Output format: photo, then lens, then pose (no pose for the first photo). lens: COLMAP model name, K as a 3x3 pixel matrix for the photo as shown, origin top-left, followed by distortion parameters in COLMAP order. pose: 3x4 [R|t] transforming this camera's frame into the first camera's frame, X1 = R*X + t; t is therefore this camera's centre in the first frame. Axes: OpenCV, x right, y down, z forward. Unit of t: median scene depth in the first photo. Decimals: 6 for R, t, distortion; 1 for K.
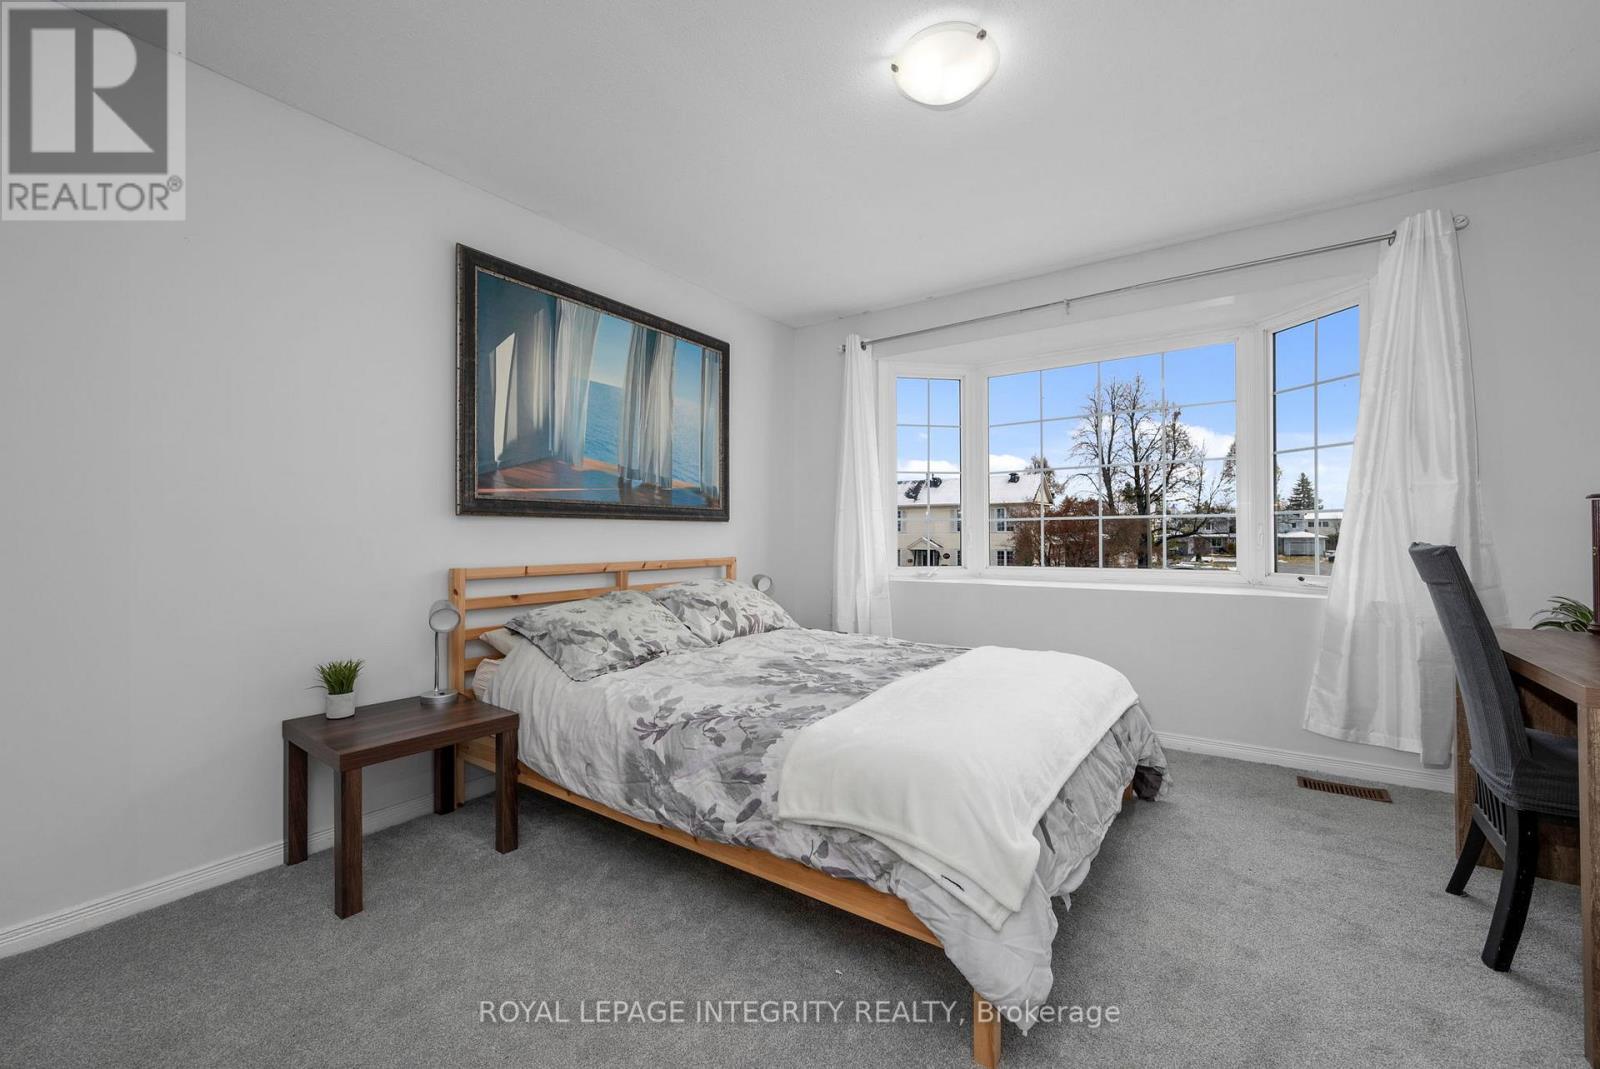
lens RADIAL K [[650.0, 0, 795.5], [0, 650.0, 544.1], [0, 0, 1]] dist [0.000350, 0.000020]
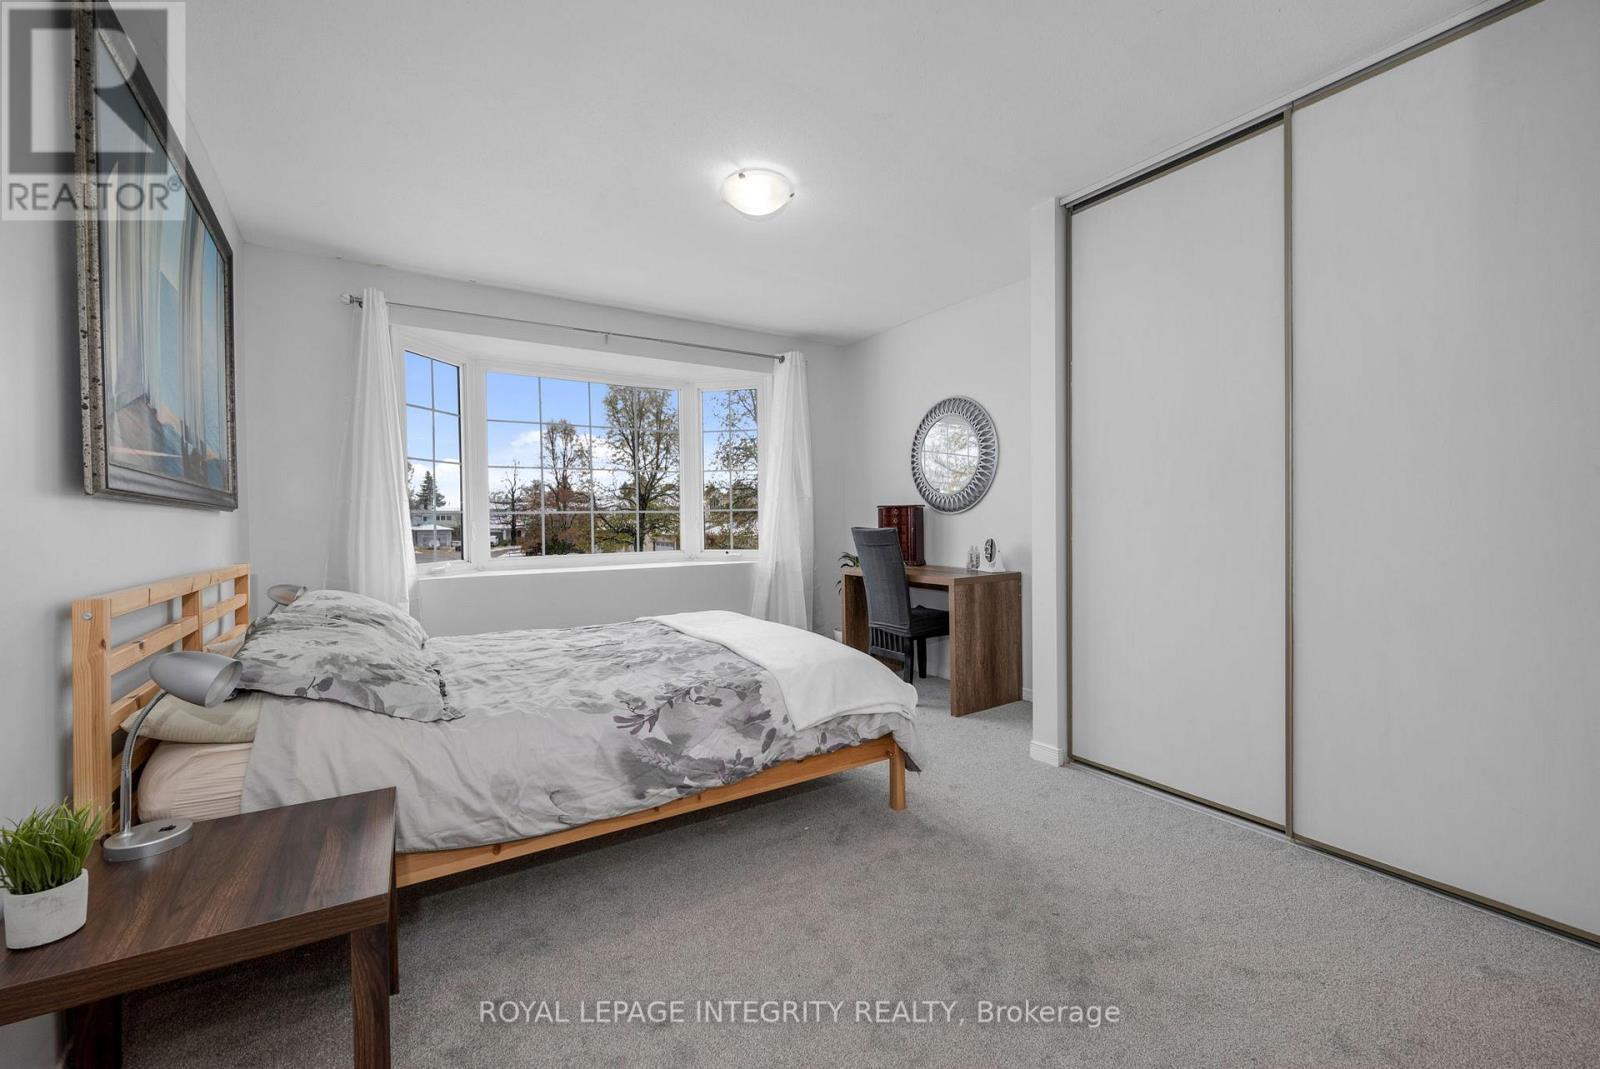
lens RADIAL K [[650.0, 0, 795.5], [0, 650.0, 544.1], [0, 0, 1]] dist [0.000350, 0.000020]
pose [[0.377415, -0.033762, 0.925429, -1.043774], [0.024240, 0.999353, 0.026573, -0.006650], [-0.925727, 0.012403, 0.377989, 0.395197]]
